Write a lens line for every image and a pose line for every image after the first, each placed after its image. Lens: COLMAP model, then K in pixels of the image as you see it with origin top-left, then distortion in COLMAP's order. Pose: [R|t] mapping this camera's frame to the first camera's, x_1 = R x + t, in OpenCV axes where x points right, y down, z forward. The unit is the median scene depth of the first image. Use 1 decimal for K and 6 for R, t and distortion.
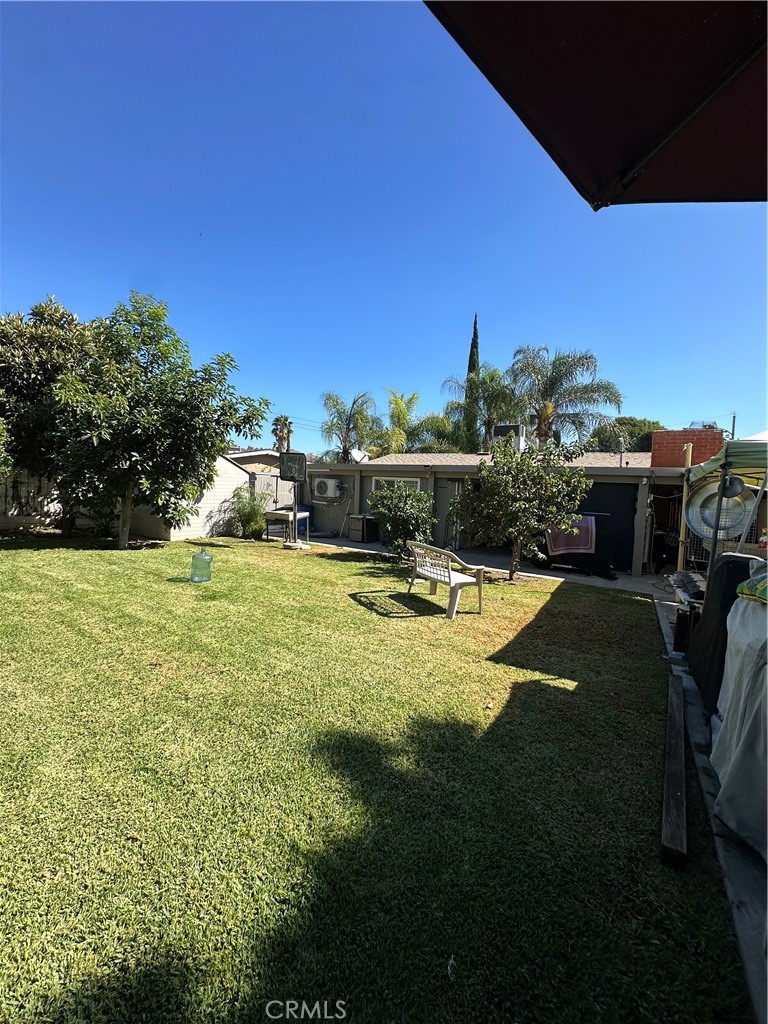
lens RADIAL K [[412.4, 0, 384.3], [0, 412.4, 510.4], [0, 0, 1]] dist [-0.001299, 0.000003]
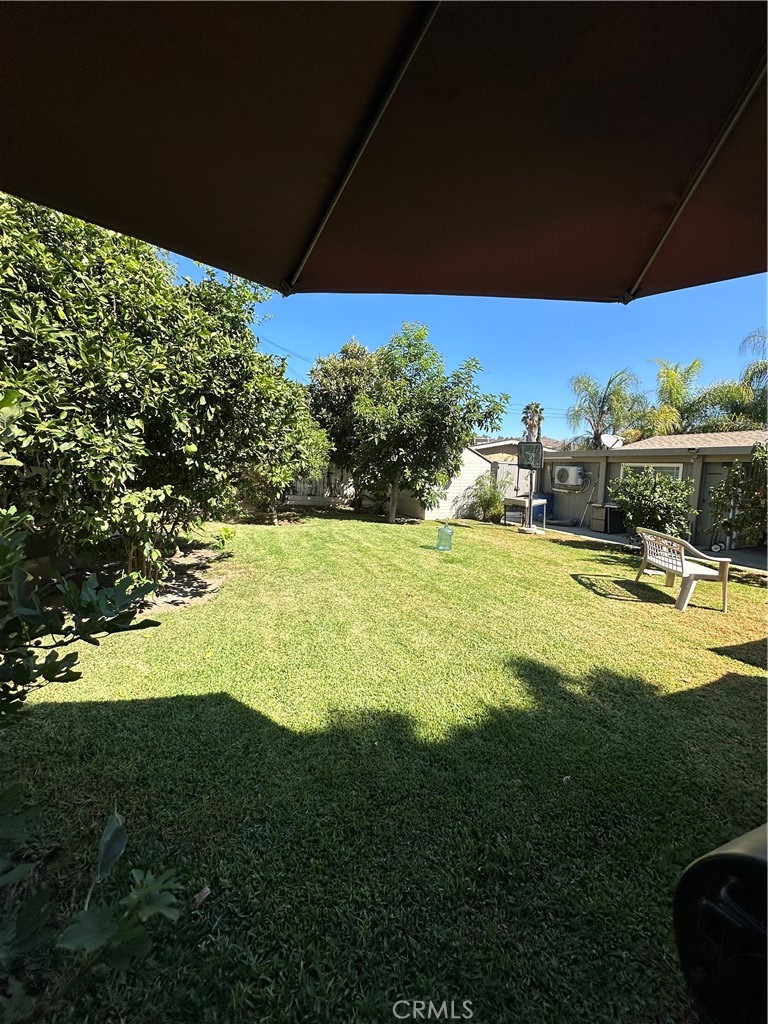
lens RADIAL K [[412.4, 0, 384.3], [0, 412.4, 510.4], [0, 0, 1]] dist [-0.001299, 0.000003]
pose [[0.833932, 0.039088, -0.550480, 0.059031], [-0.025252, 0.999146, 0.032692, 0.010569], [0.551288, -0.013363, 0.834208, -0.094800]]
